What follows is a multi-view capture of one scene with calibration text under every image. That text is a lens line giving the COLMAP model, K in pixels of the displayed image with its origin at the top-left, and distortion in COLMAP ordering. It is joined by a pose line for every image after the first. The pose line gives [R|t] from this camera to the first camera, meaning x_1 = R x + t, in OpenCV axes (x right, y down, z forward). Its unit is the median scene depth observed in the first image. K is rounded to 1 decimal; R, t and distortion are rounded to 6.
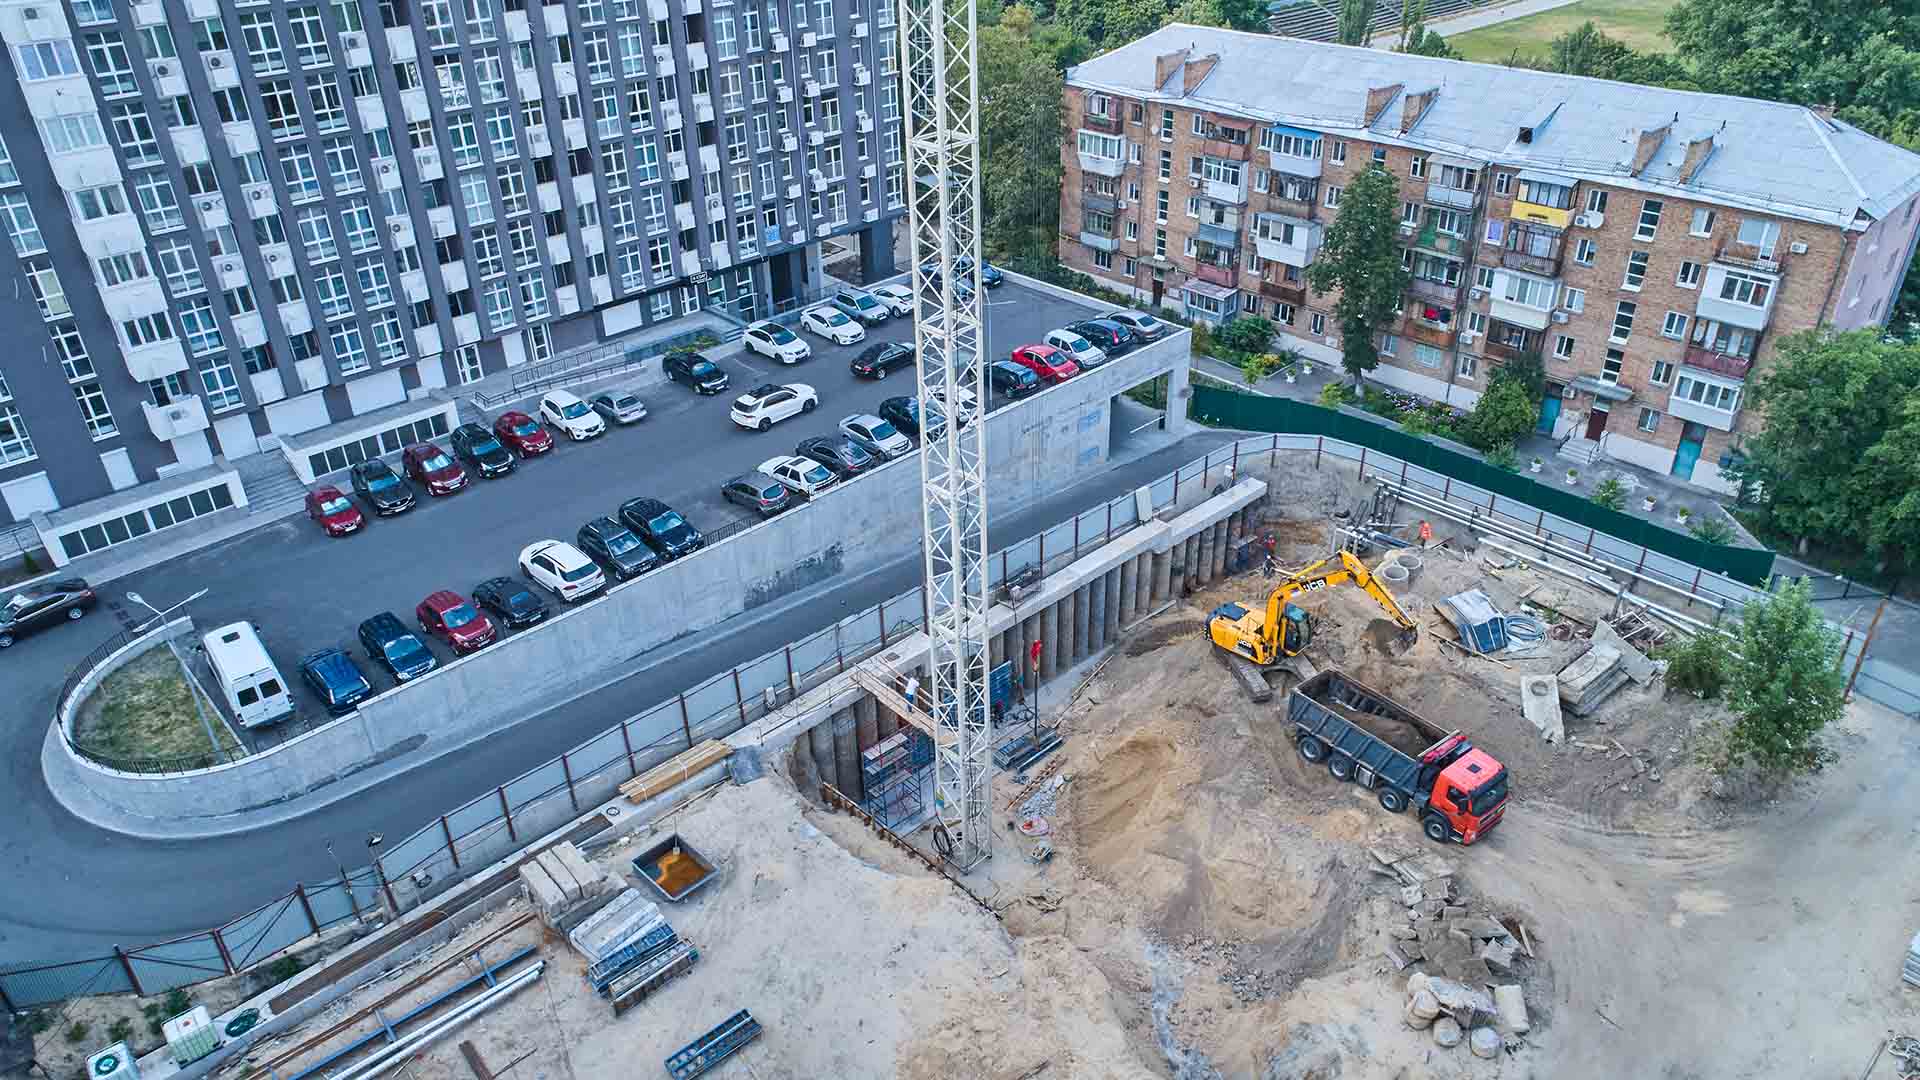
lens RADIAL K [[1271.8, 0, 949.6], [0, 1271.8, 548.2], [0, 0, 1]] dist [-0.021557, -0.003387]
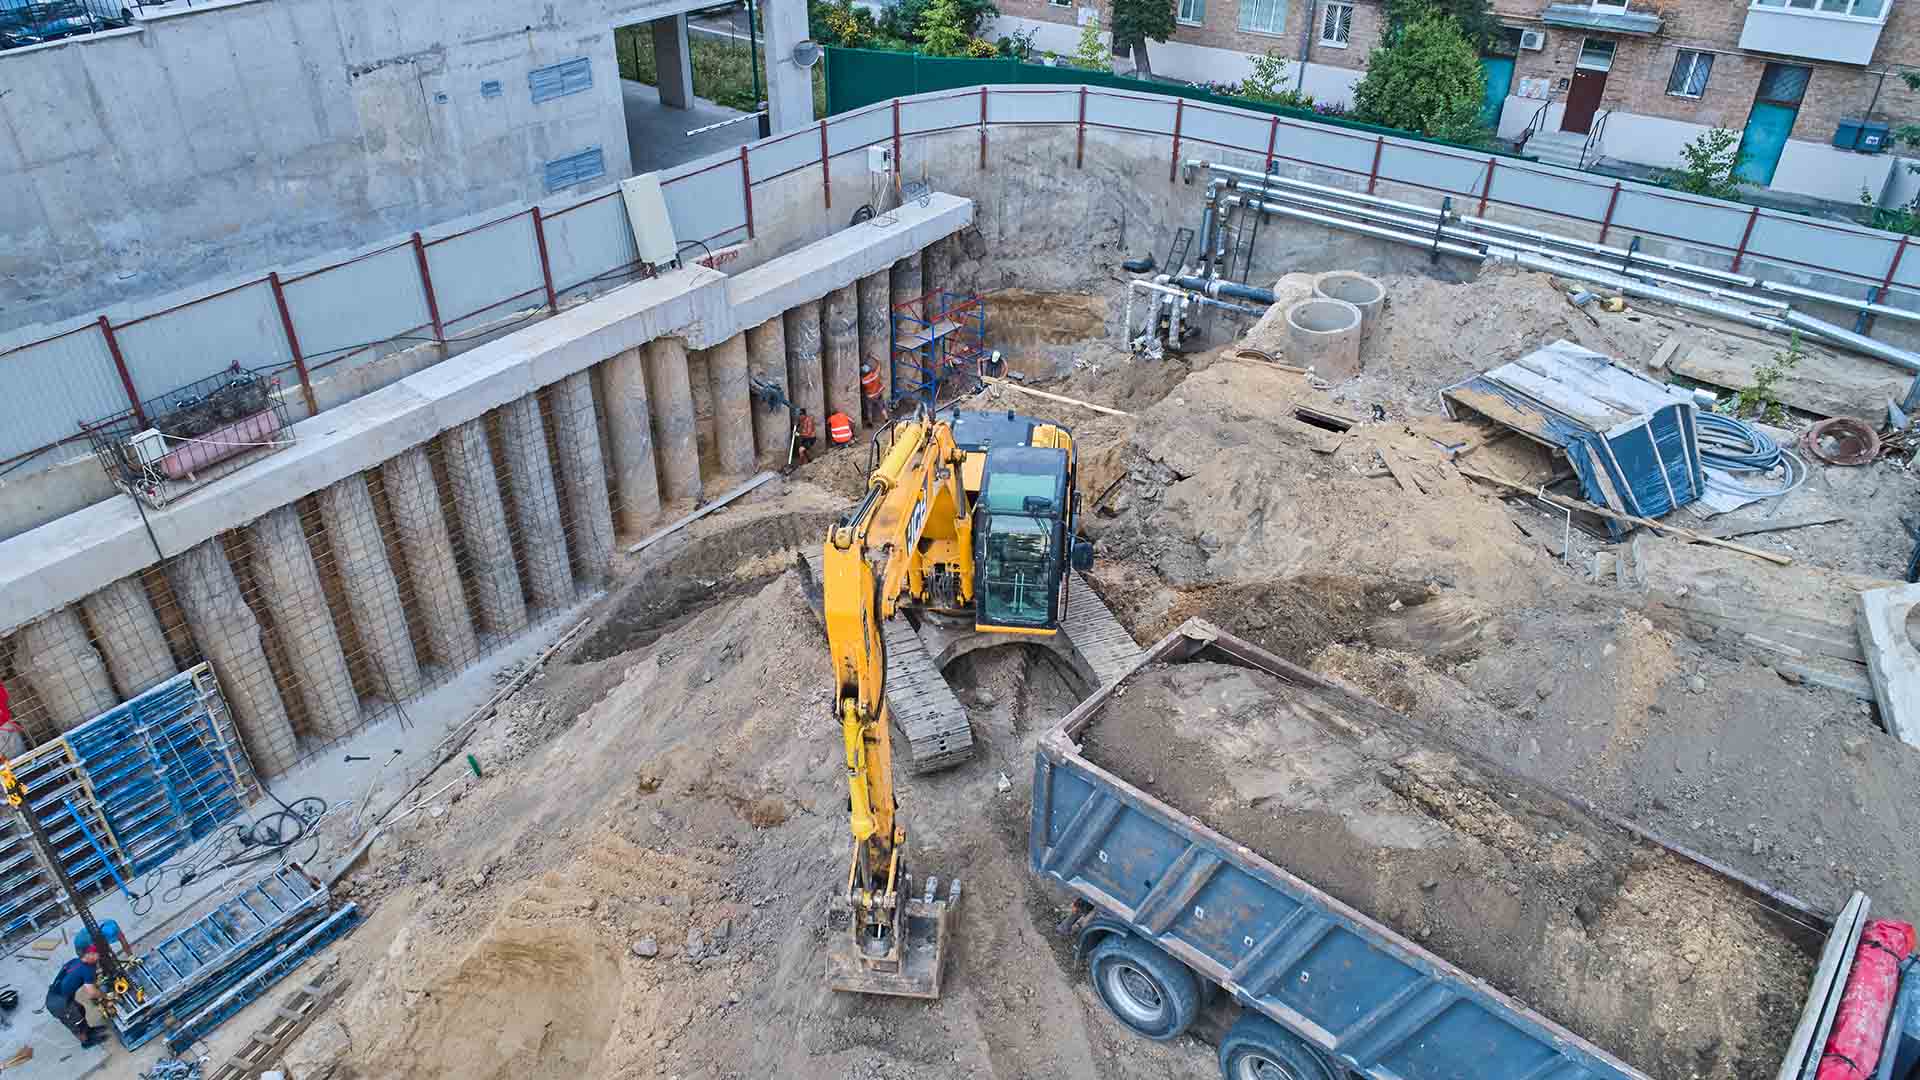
lens RADIAL K [[1271.8, 0, 965.6], [0, 1271.8, 536.3], [0, 0, 1]] dist [-0.021557, -0.003387]
pose [[0.979569, -0.076334, 0.186057, 0.159586], [0.069456, 0.996648, 0.043222, 0.048044], [-0.188733, -0.029416, 0.981588, 0.574555]]
